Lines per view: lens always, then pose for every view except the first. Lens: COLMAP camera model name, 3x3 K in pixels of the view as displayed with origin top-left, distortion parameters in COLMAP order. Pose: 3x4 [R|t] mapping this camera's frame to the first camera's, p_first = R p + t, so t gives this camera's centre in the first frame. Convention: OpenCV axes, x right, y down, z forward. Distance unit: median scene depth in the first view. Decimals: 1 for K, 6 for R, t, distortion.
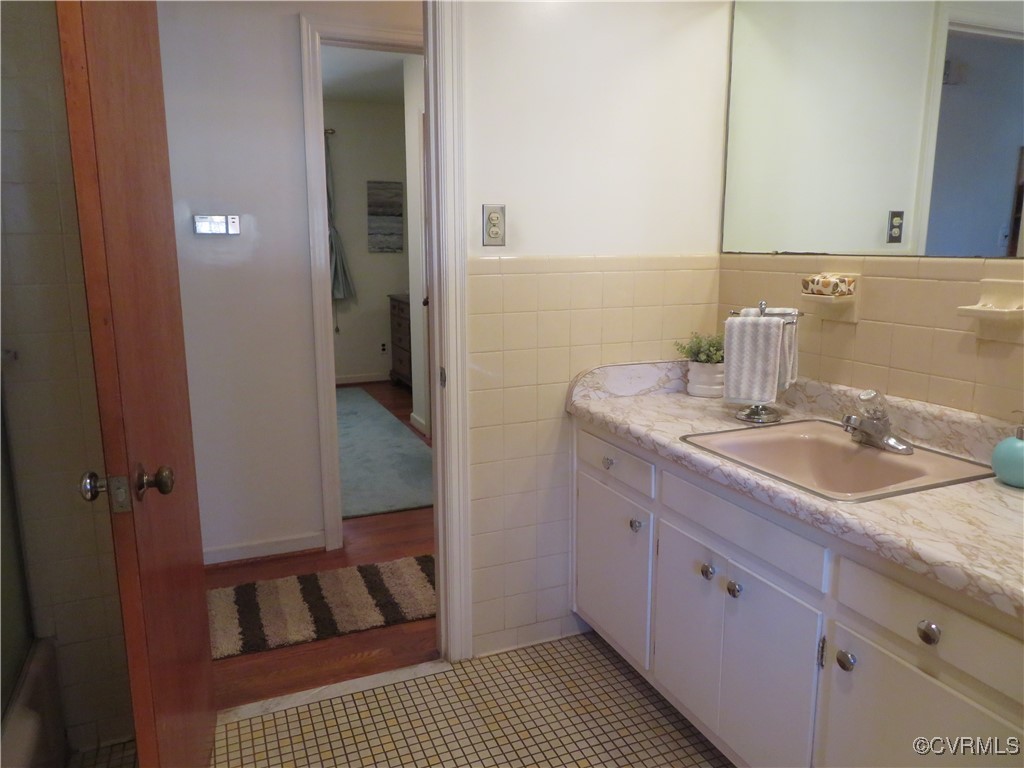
lens RADIAL K [[732.3, 0, 512.0], [0, 732.3, 384.0], [0, 0, 1]] dist [-0.019896, -0.001309]
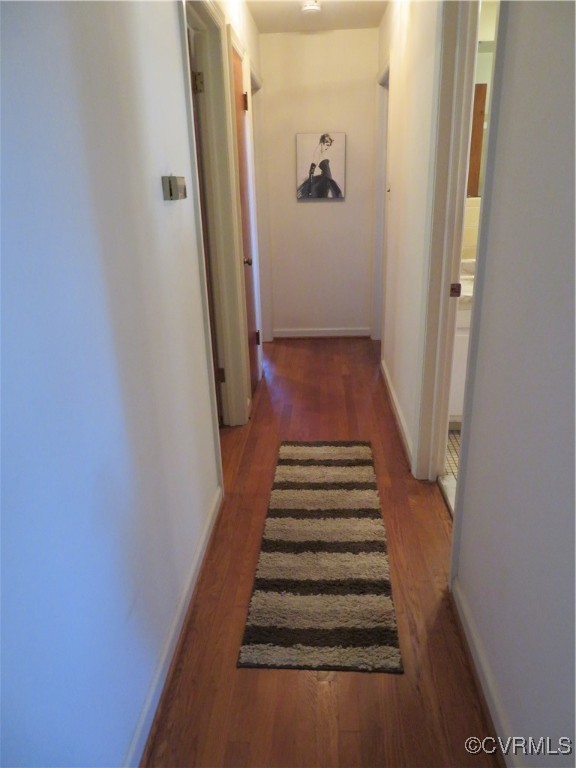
lens RADIAL K [[551.0, 0, 288.0], [0, 551.0, 384.0], [0, 0, 1]] dist [-0.003149, 0.014751]
pose [[0.451457, -0.305357, 0.838417, -0.905544], [0.197052, 0.950541, 0.240088, -0.116481], [-0.870263, 0.056823, 0.489300, 0.555855]]
